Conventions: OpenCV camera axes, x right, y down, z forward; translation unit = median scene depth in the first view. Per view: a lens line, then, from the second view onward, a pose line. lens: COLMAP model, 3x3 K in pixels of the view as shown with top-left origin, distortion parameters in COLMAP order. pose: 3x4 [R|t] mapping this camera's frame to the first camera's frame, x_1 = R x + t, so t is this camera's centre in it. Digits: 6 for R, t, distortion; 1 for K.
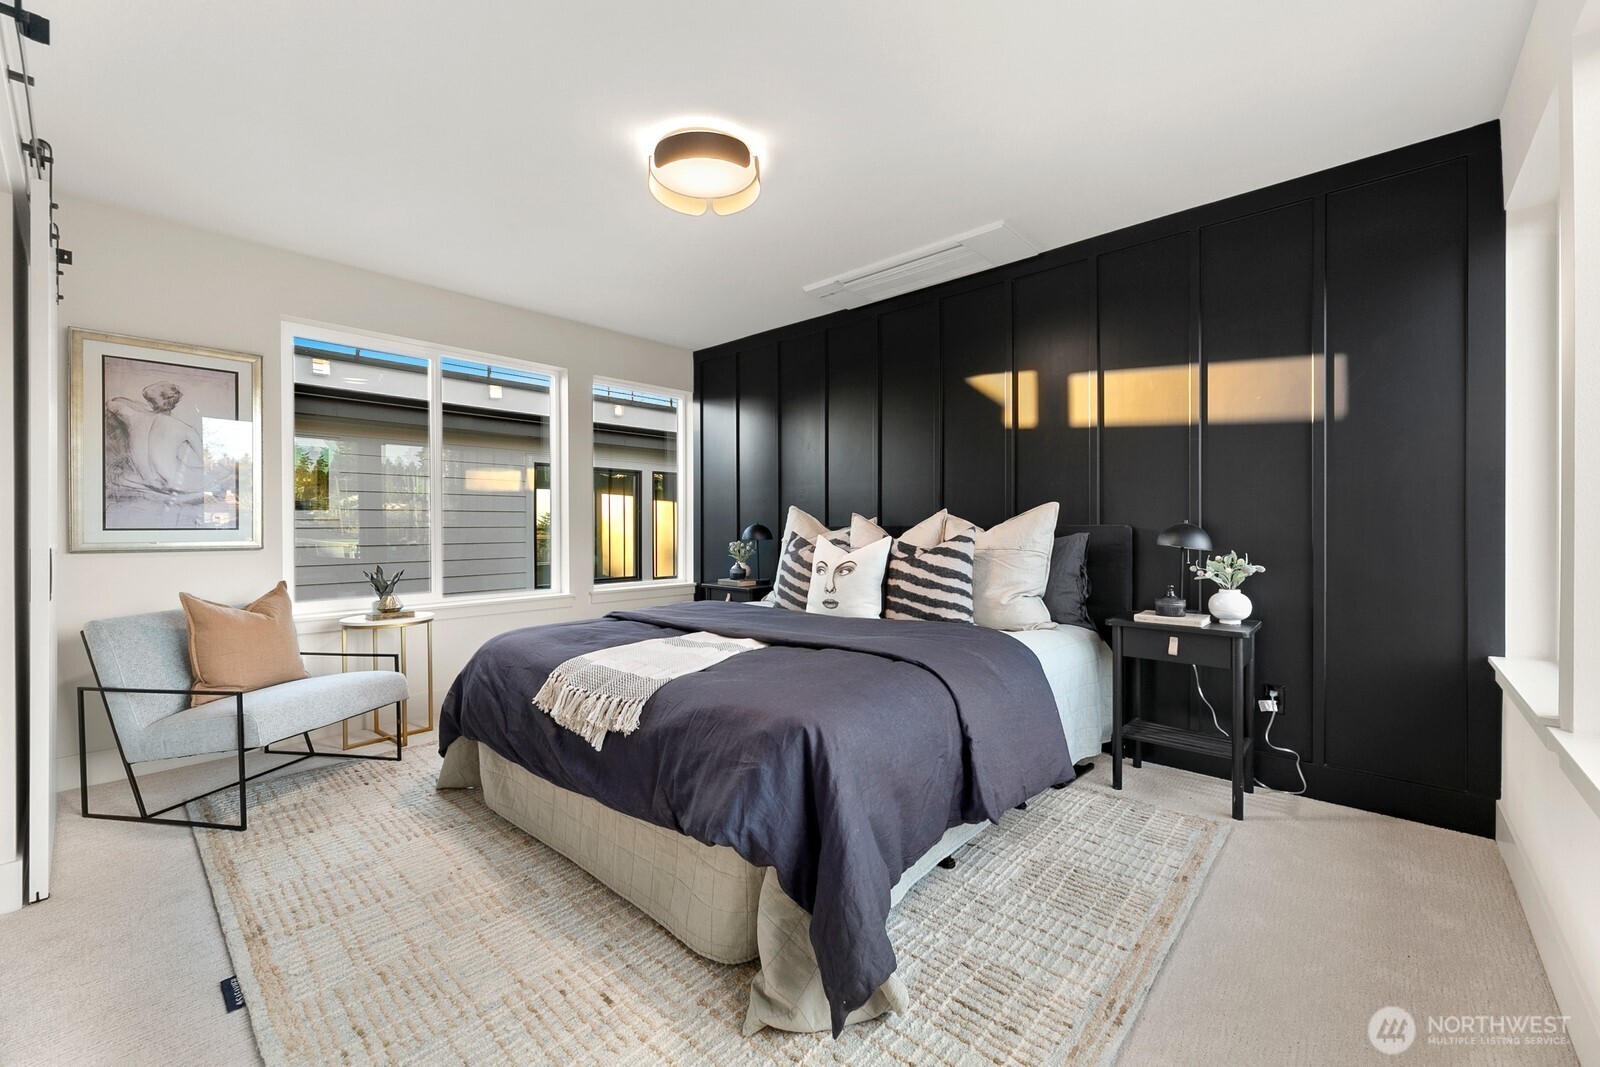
lens RADIAL K [[646.2, 0, 789.4], [0, 646.2, 530.9], [0, 0, 1]] dist [-0.001439, -0.000018]
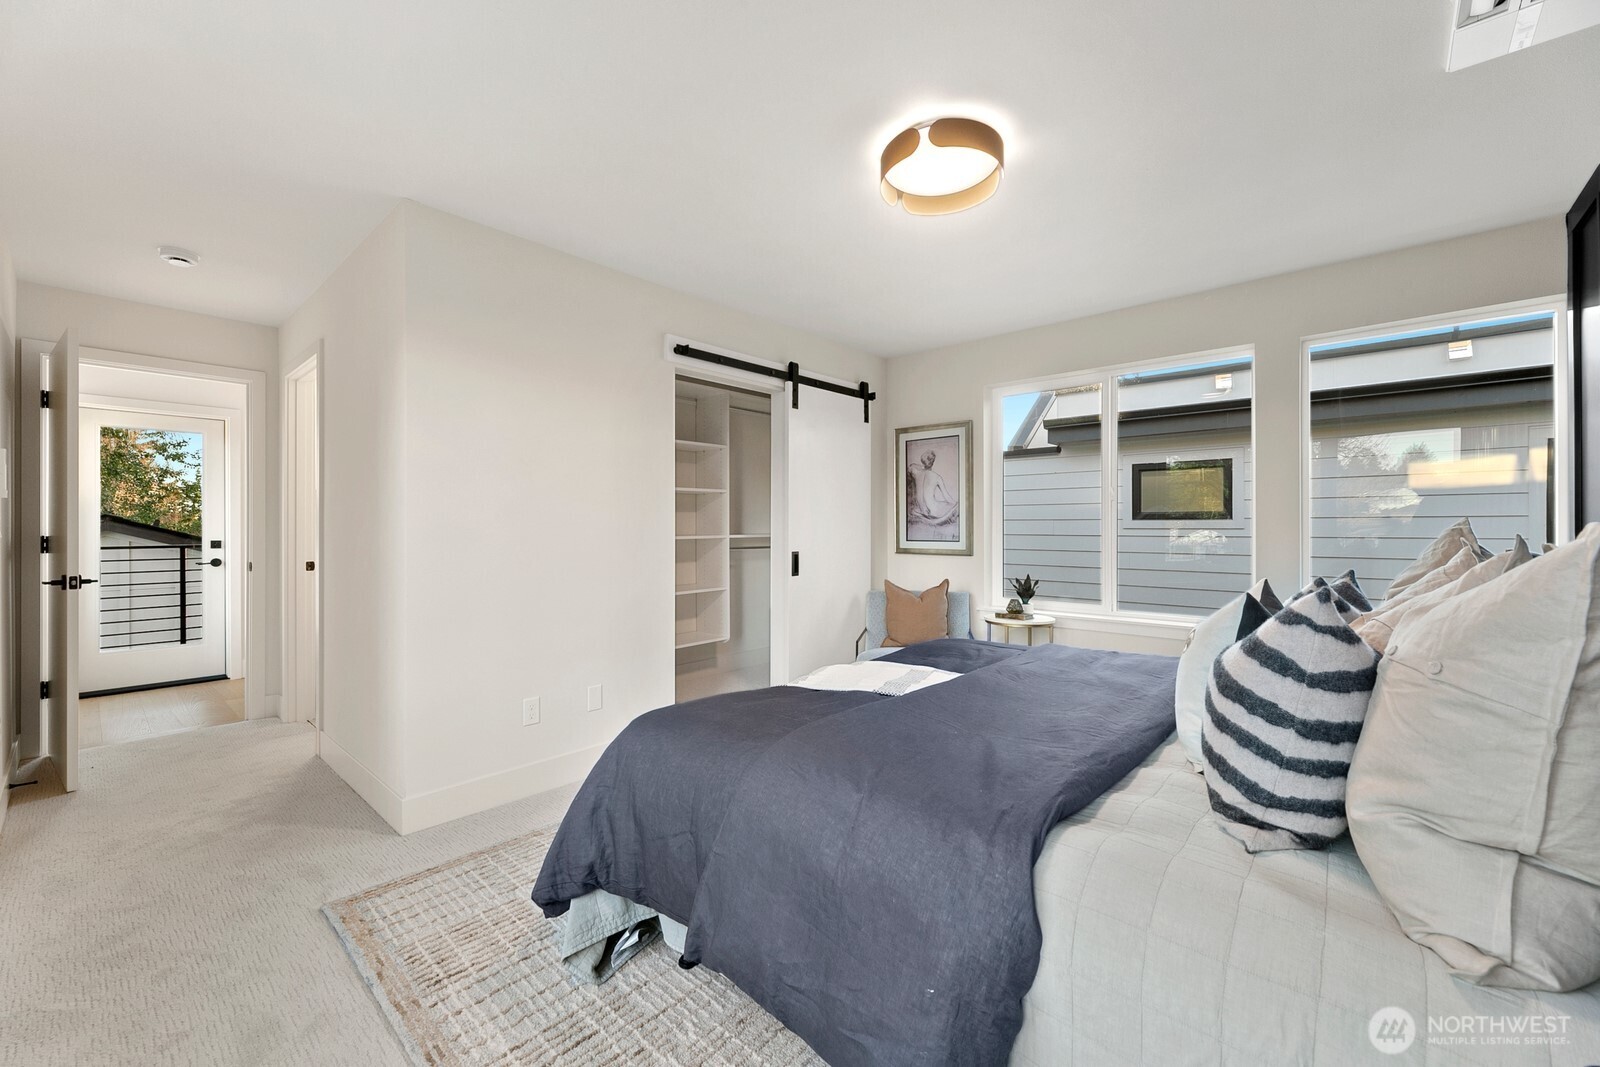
lens RADIAL K [[649.7, 0, 832.1], [0, 649.7, 530.5], [0, 0, 1]] dist [-0.037185, -0.000108]
pose [[0.026334, -0.001862, -0.999651, 0.669200], [-0.002227, 0.999996, -0.001921, -0.024635], [0.999651, 0.002277, 0.026330, 0.721437]]
